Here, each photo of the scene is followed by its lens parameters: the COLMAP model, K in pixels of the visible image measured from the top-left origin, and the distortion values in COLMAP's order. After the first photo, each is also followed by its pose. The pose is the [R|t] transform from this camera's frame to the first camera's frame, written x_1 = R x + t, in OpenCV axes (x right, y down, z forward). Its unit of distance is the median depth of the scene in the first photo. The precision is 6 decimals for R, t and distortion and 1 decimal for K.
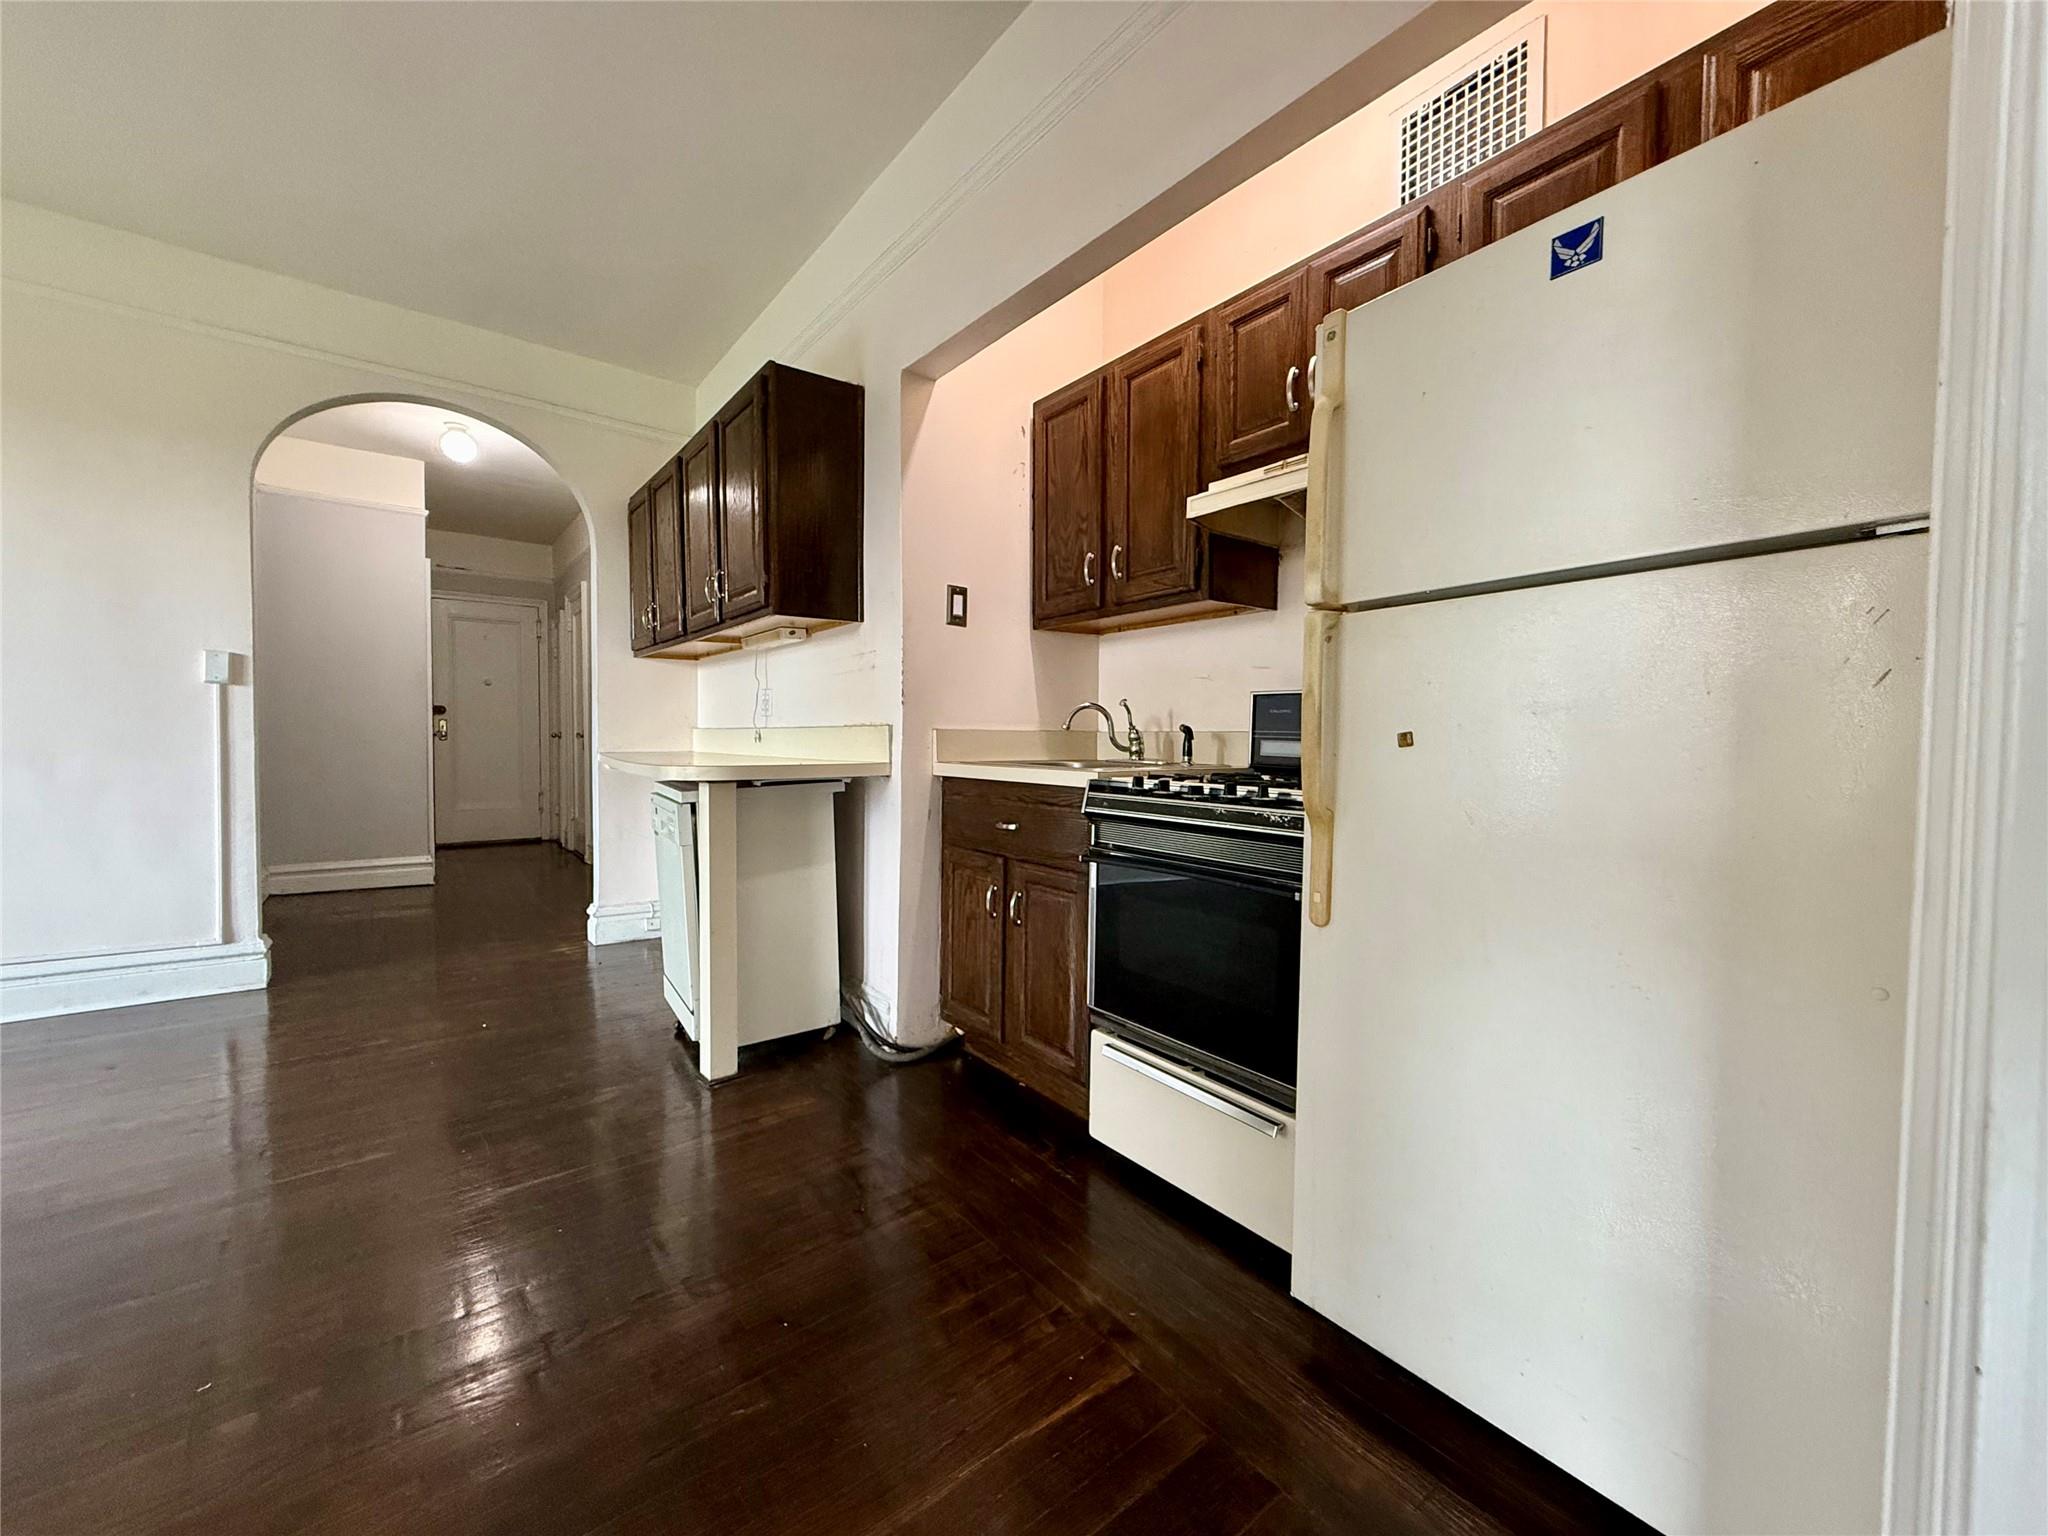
lens RADIAL K [[814.4, 0, 1017.1], [0, 814.4, 768.2], [0, 0, 1]] dist [-0.001272, -0.000211]
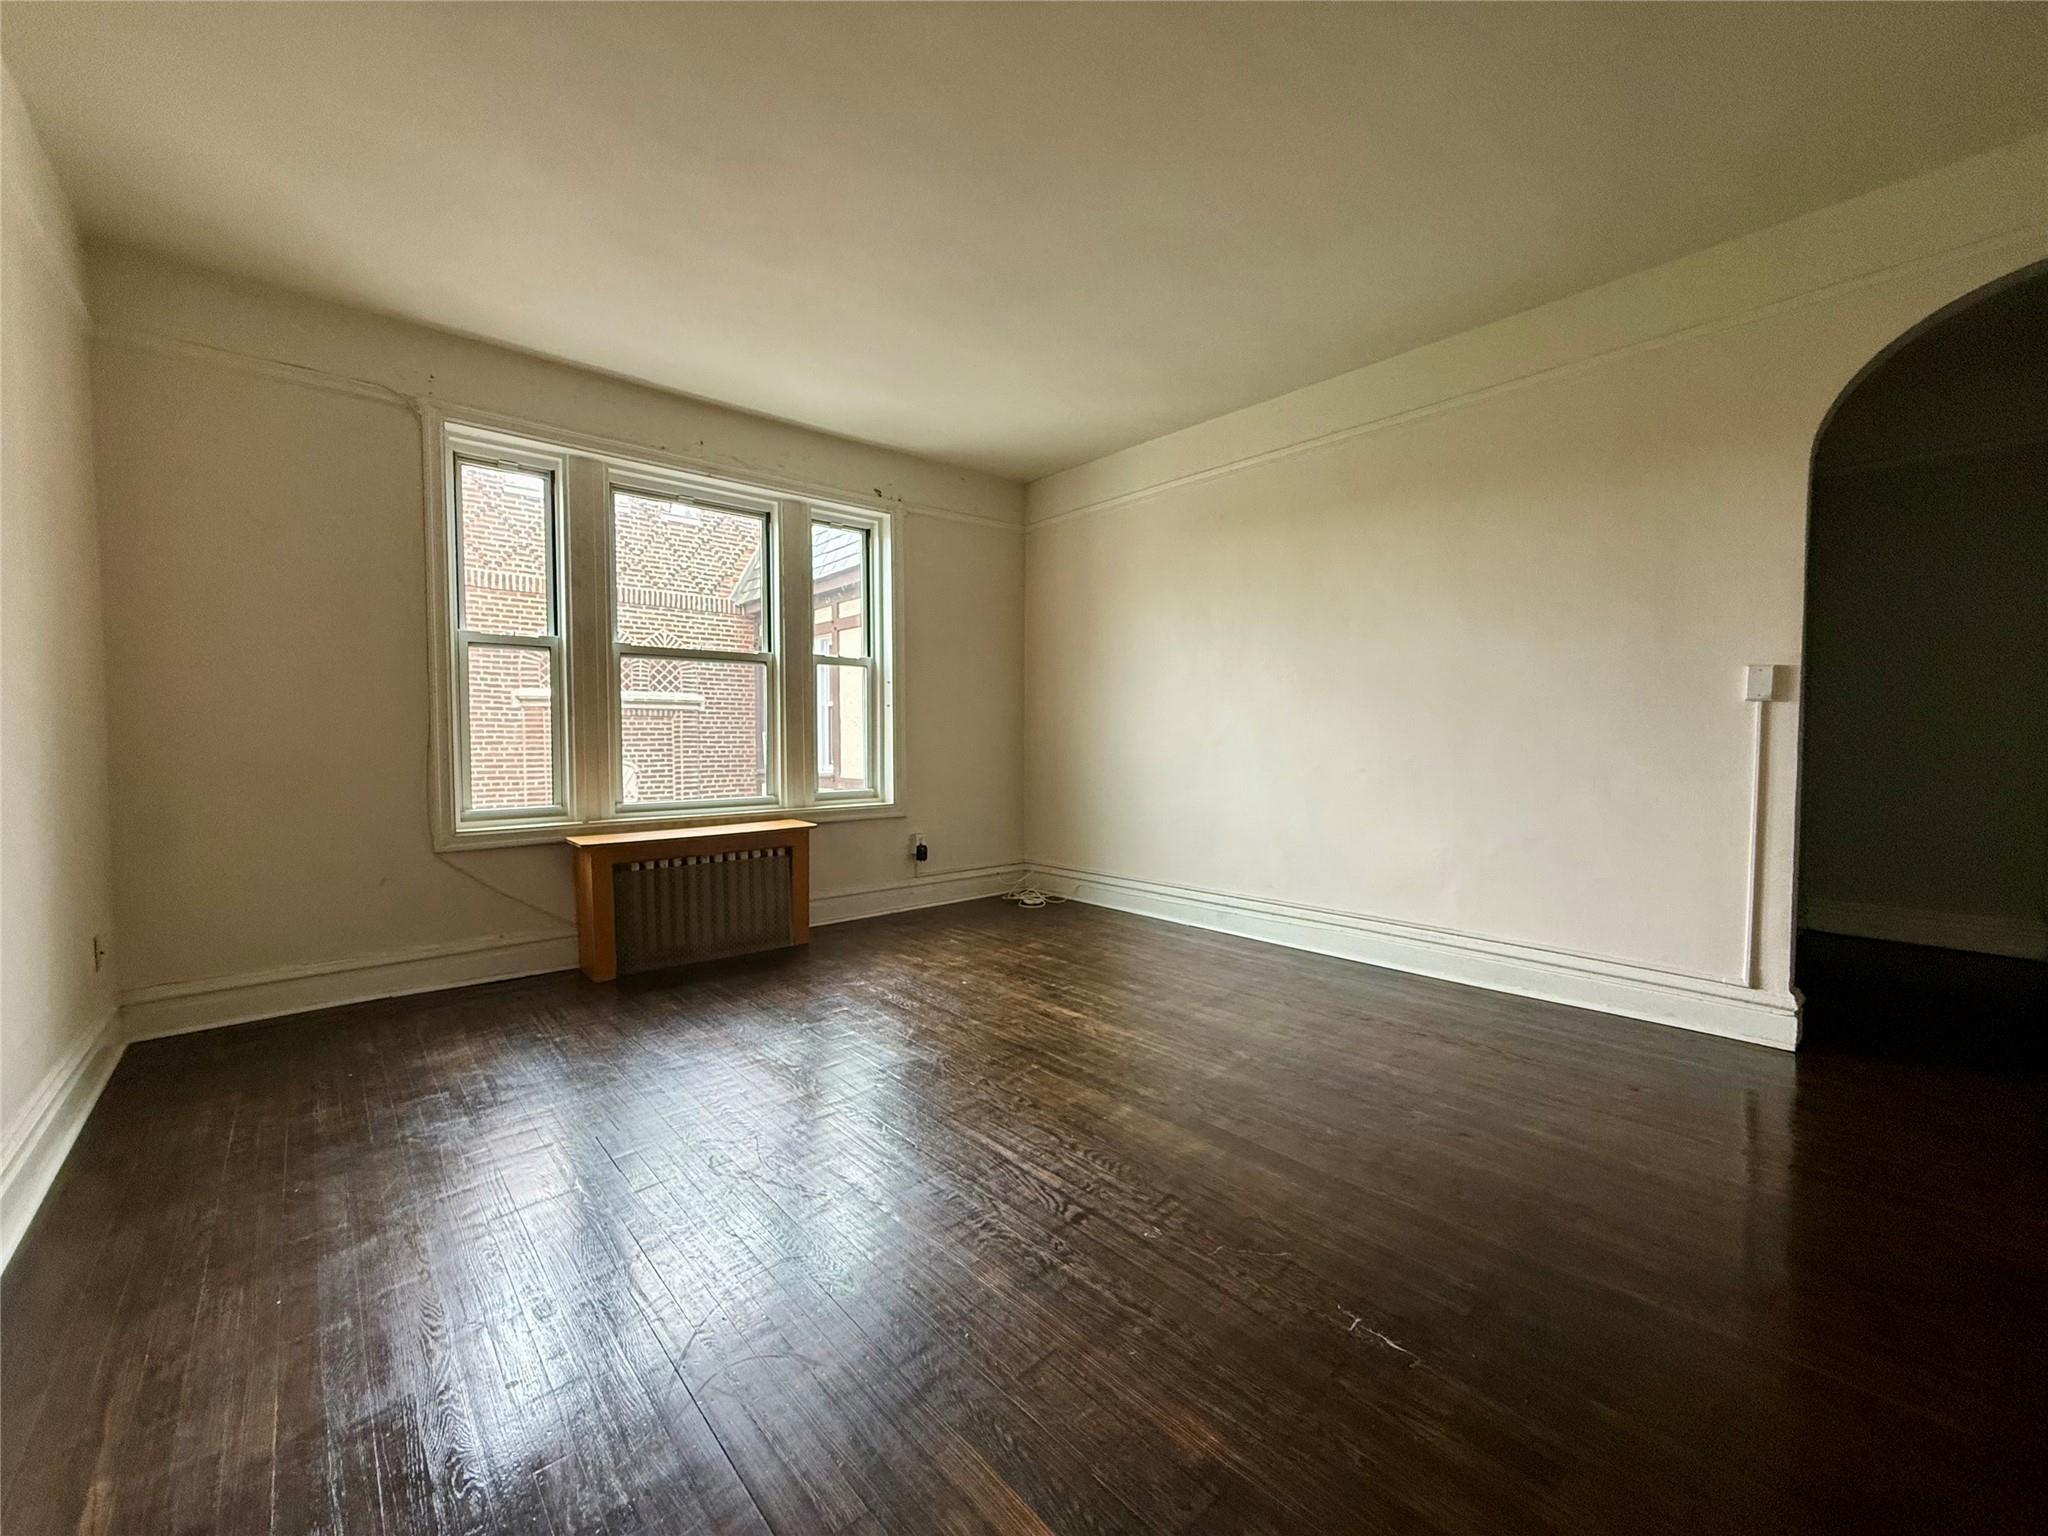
lens RADIAL K [[814.4, 0, 1018.0], [0, 814.4, 772.5], [0, 0, 1]] dist [-0.001272, -0.000211]
pose [[0.054286, 0.029592, -0.998087, -0.134512], [-0.030337, 0.999148, 0.027973, -0.026721], [0.998064, 0.028761, 0.055137, 0.141697]]
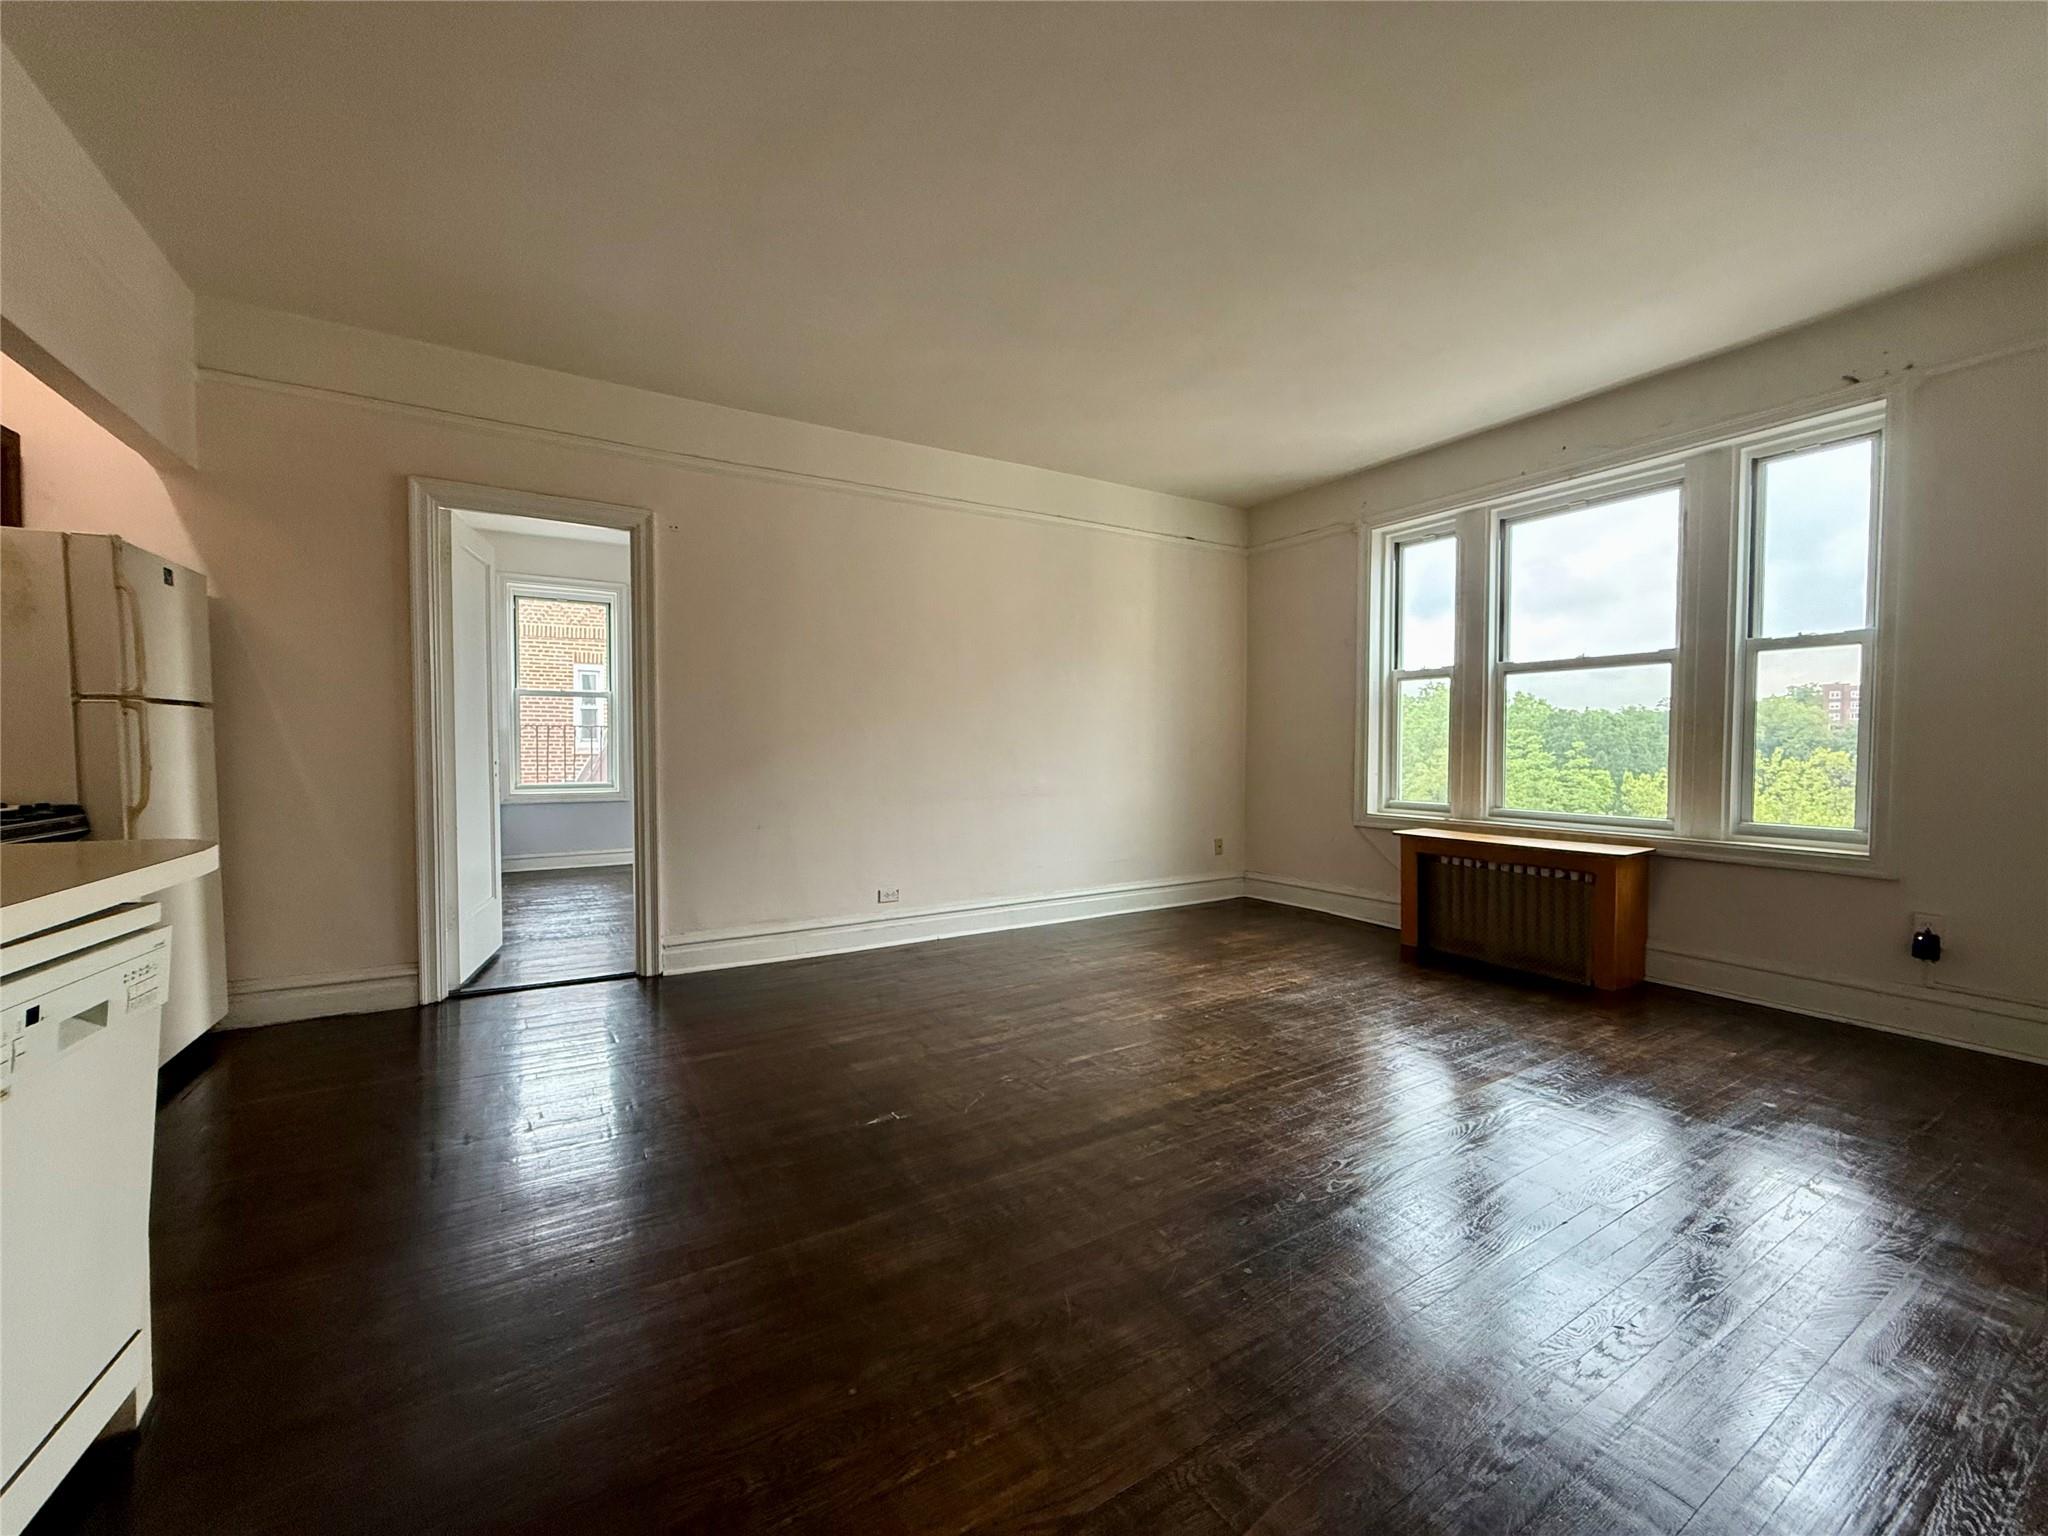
lens RADIAL K [[814.4, 0, 1010.0], [0, 814.4, 777.5], [0, 0, 1]] dist [-0.001272, -0.000211]
pose [[-0.991432, -0.018172, 0.129356, -0.870847], [-0.008278, 0.997026, 0.076617, -0.084028], [-0.130363, 0.074890, -0.988634, 1.219043]]
